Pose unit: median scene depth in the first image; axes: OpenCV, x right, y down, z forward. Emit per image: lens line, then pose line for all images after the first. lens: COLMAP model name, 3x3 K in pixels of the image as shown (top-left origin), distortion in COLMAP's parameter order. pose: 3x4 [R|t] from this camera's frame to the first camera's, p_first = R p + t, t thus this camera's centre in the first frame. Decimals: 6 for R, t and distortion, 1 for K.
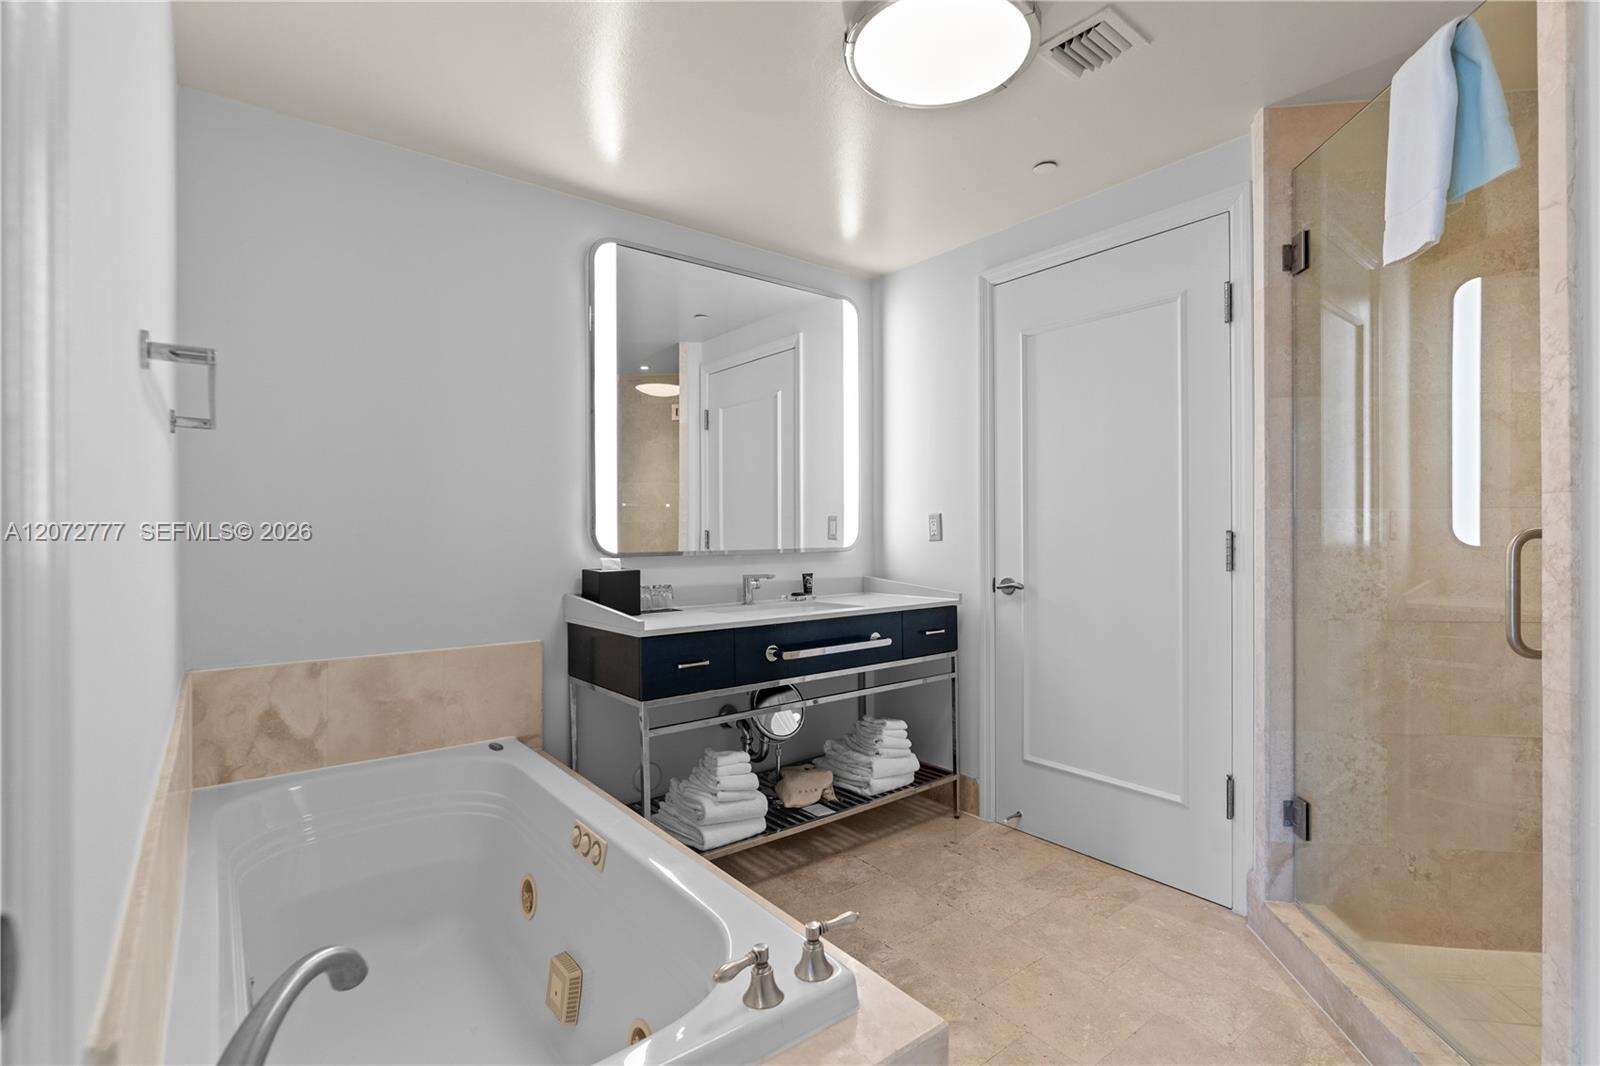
lens RADIAL K [[736.2, 0, 795.9], [0, 736.2, 528.6], [0, 0, 1]] dist [-0.003256, 0.000930]
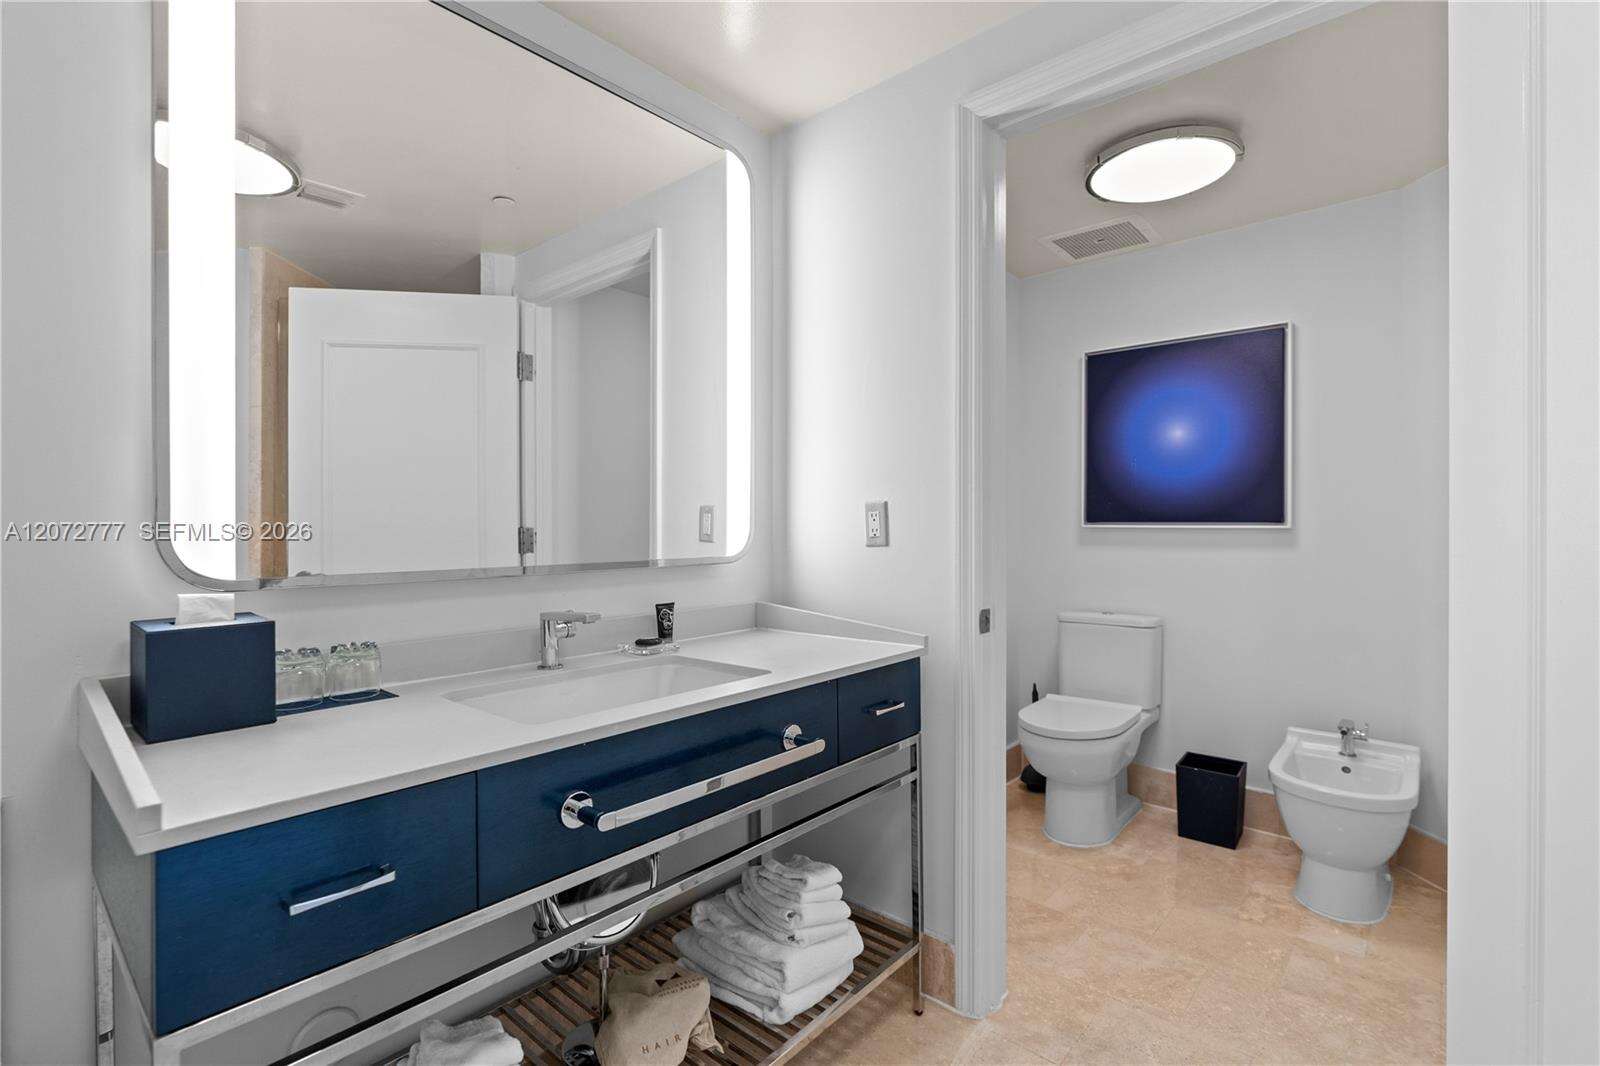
lens RADIAL K [[726.0, 0, 802.3], [0, 726.0, 523.3], [0, 0, 1]] dist [-0.013294, 0.000202]
pose [[0.981954, 0.003274, 0.189092, 0.015433], [-0.003433, 0.999994, 0.000514, -0.003230], [-0.189089, -0.001153, 0.981959, 0.461912]]
